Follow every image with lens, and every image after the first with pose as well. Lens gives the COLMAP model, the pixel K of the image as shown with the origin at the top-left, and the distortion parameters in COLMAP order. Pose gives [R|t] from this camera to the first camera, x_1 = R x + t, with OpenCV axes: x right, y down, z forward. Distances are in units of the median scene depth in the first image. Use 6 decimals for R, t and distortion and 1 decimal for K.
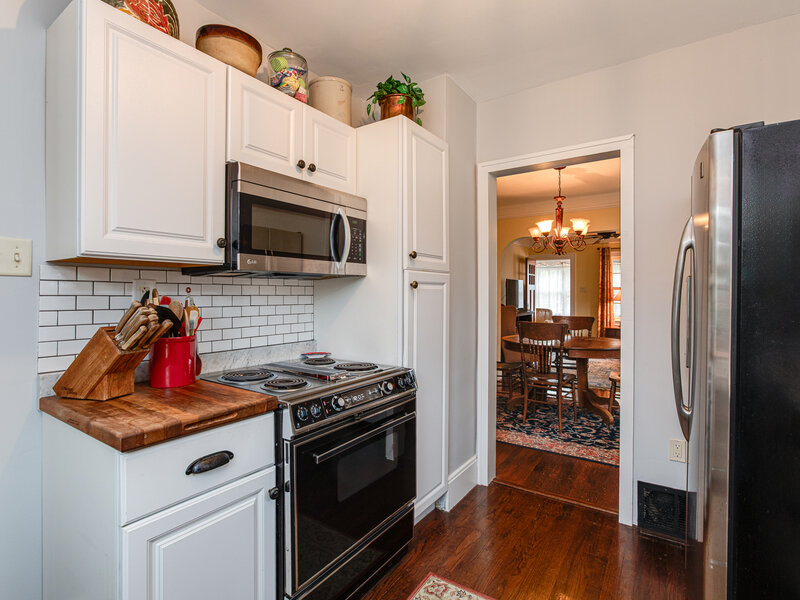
lens RADIAL K [[417.9, 0, 396.9], [0, 417.9, 296.7], [0, 0, 1]] dist [-0.005832, -0.000710]
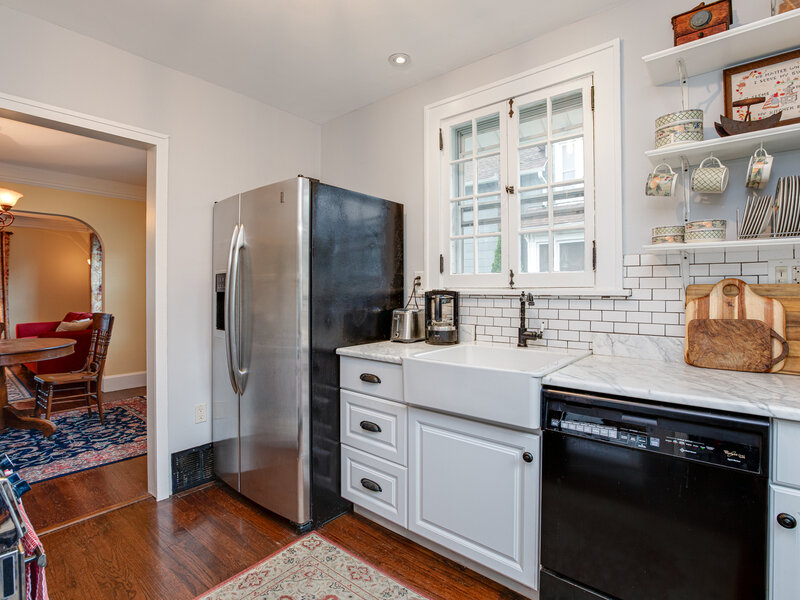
lens RADIAL K [[417.9, 0, 396.9], [0, 417.9, 296.7], [0, 0, 1]] dist [-0.005832, -0.000710]
pose [[0.092877, -0.008372, 0.995642, -0.375351], [0.007911, 0.999939, 0.007670, 0.020848], [-0.995646, 0.007164, 0.092938, 0.251454]]
